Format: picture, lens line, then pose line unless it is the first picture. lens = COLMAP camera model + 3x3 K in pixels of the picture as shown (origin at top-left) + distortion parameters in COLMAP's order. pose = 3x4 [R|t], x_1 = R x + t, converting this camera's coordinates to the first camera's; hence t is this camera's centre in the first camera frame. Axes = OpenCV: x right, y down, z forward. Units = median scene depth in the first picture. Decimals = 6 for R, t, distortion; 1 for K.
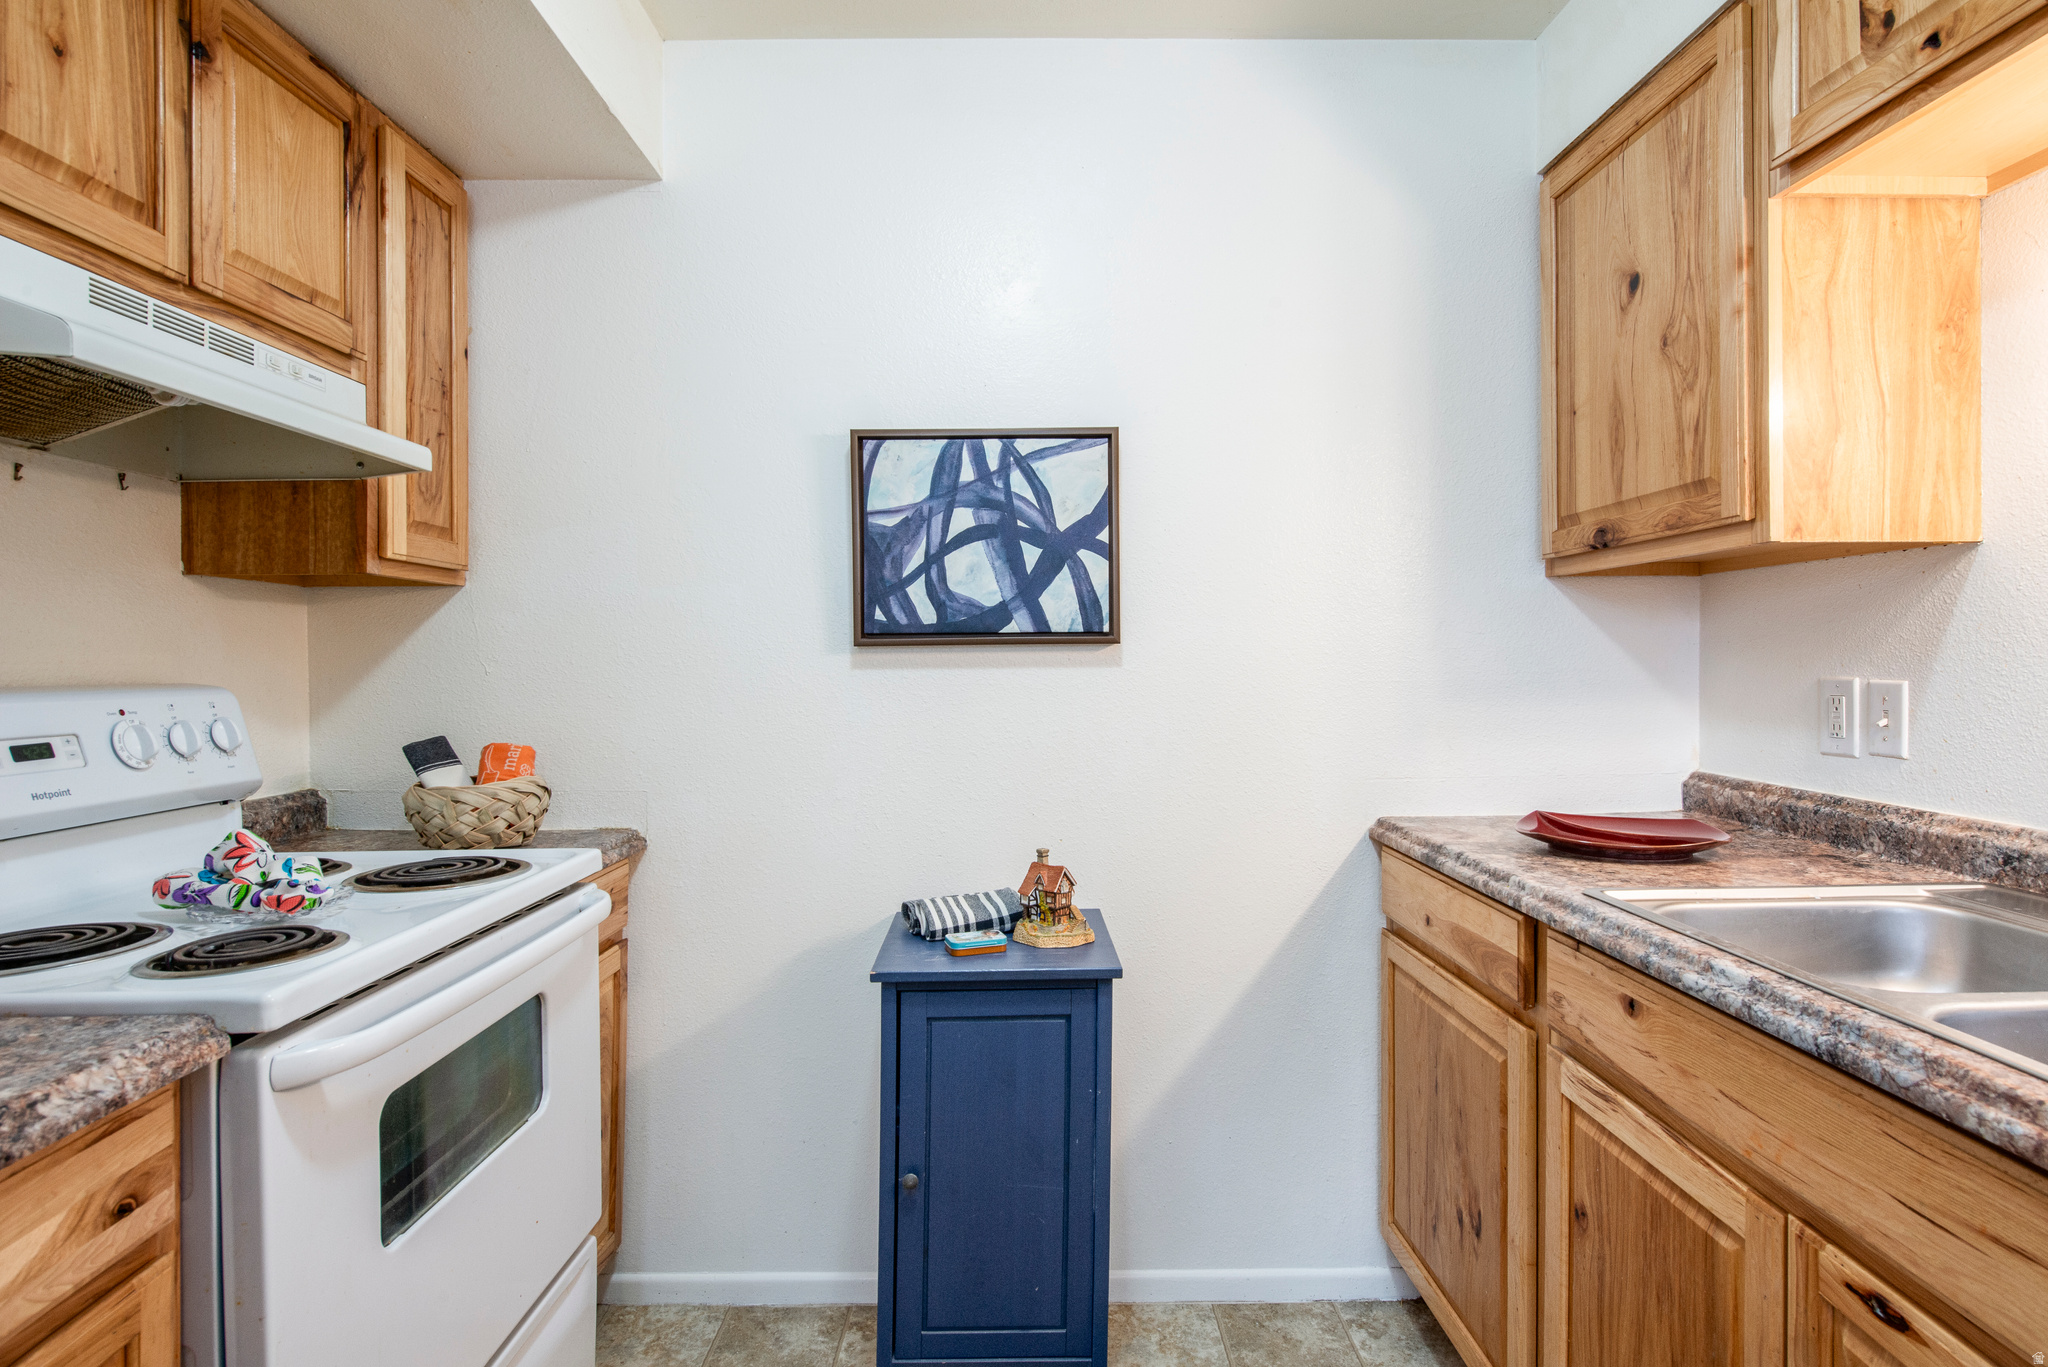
lens RADIAL K [[1068.8, 0, 1026.7], [0, 1068.8, 657.4], [0, 0, 1]] dist [-0.001909, -0.000163]
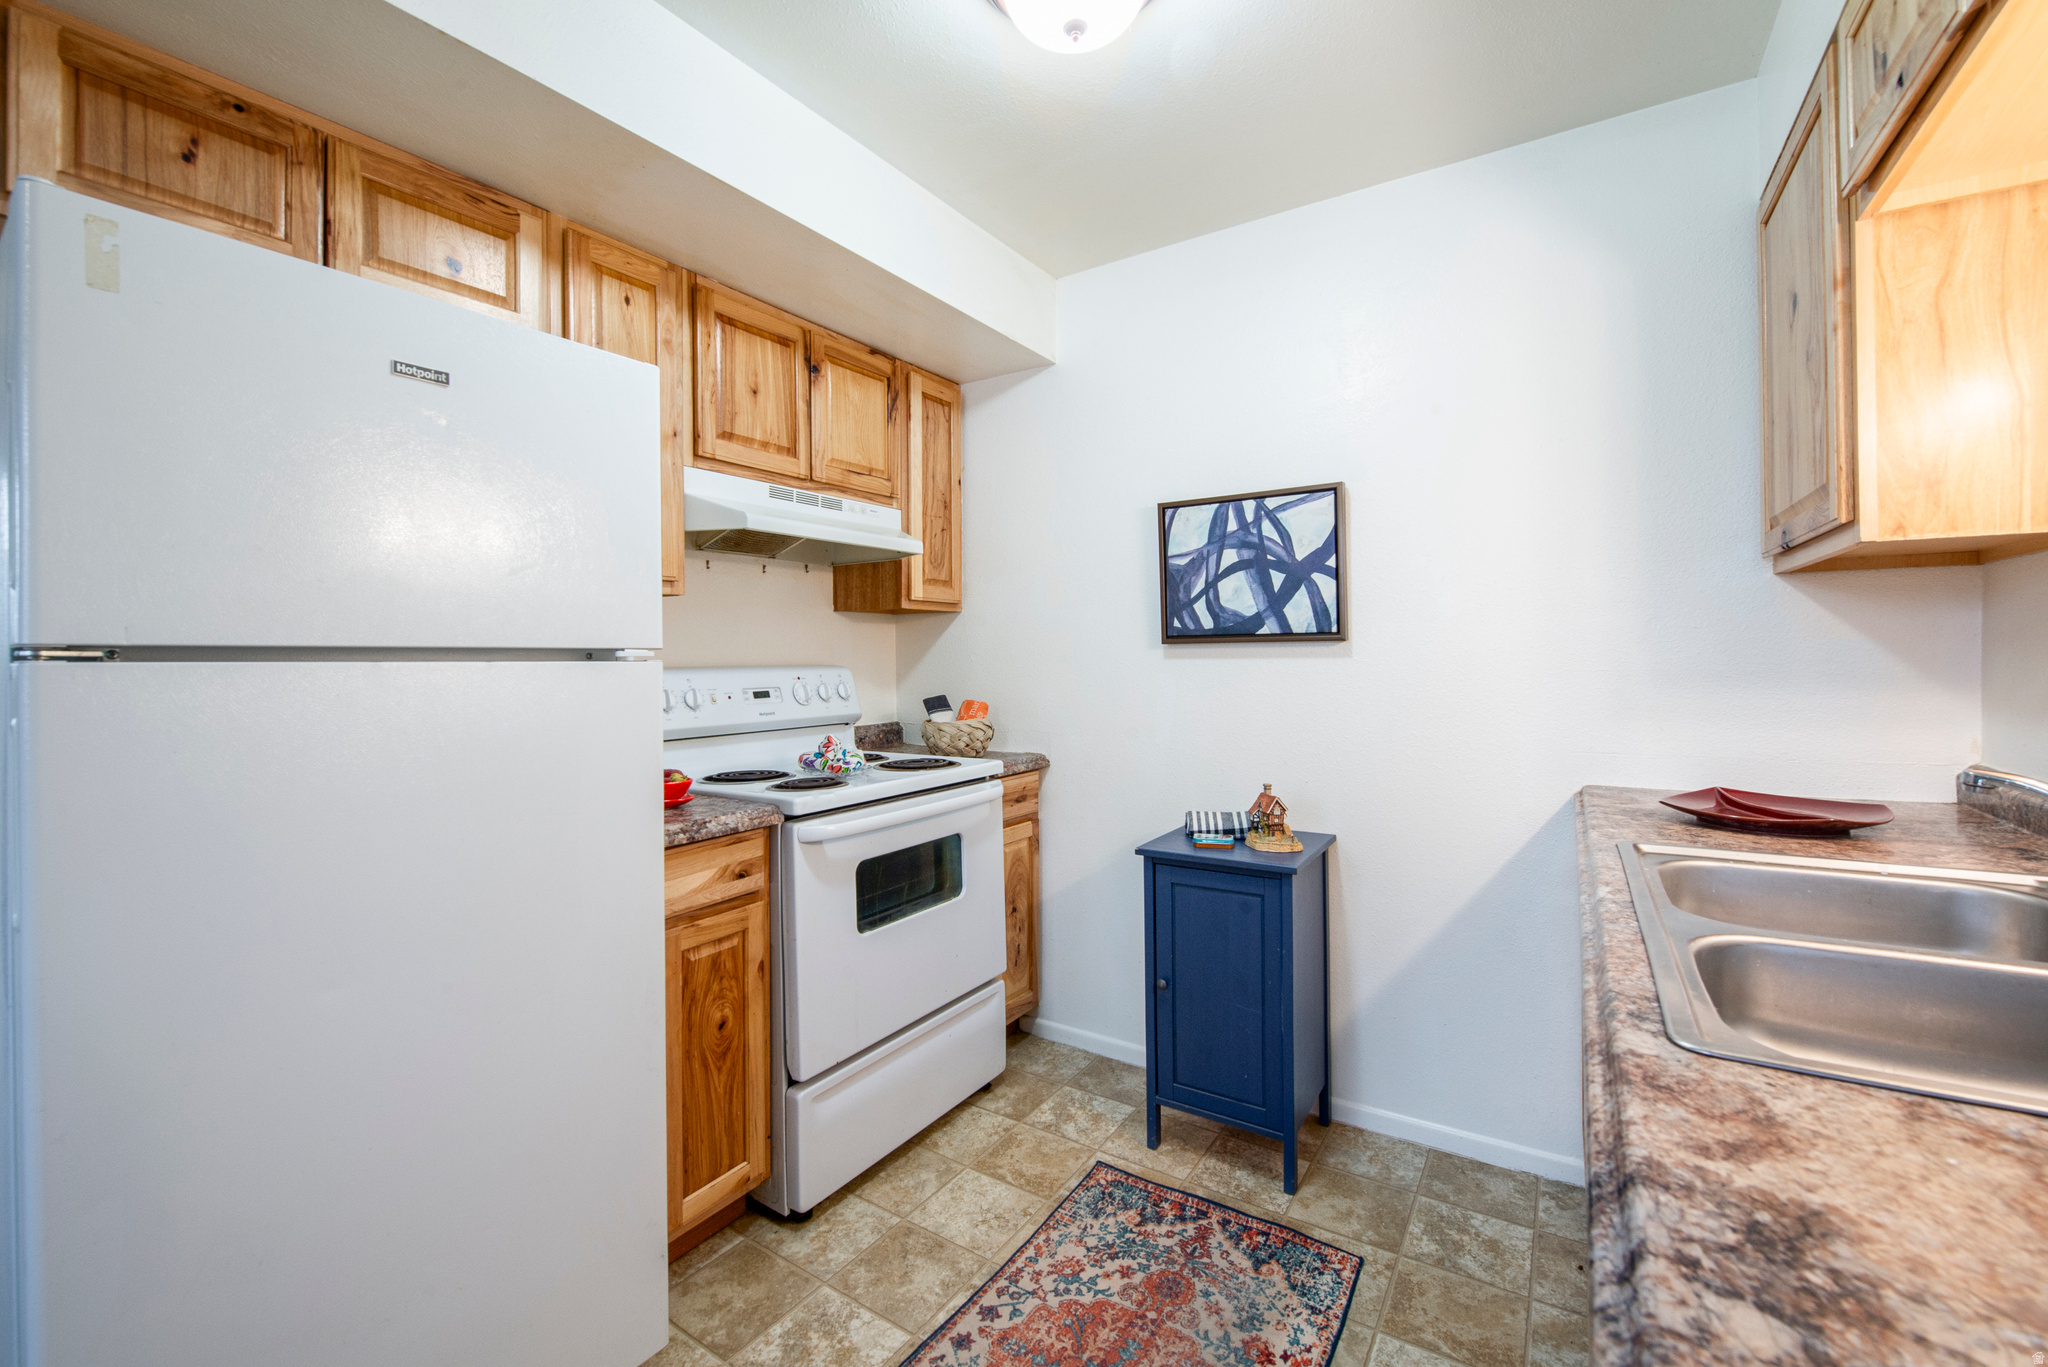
lens RADIAL K [[840.5, 0, 1024.2], [0, 840.5, 650.9], [0, 0, 1]] dist [-0.007574, -0.000006]
pose [[0.833994, -0.002709, -0.551767, 0.367231], [0.004188, 0.999990, 0.001420, -0.003348], [0.551758, -0.003494, 0.833997, -0.126485]]
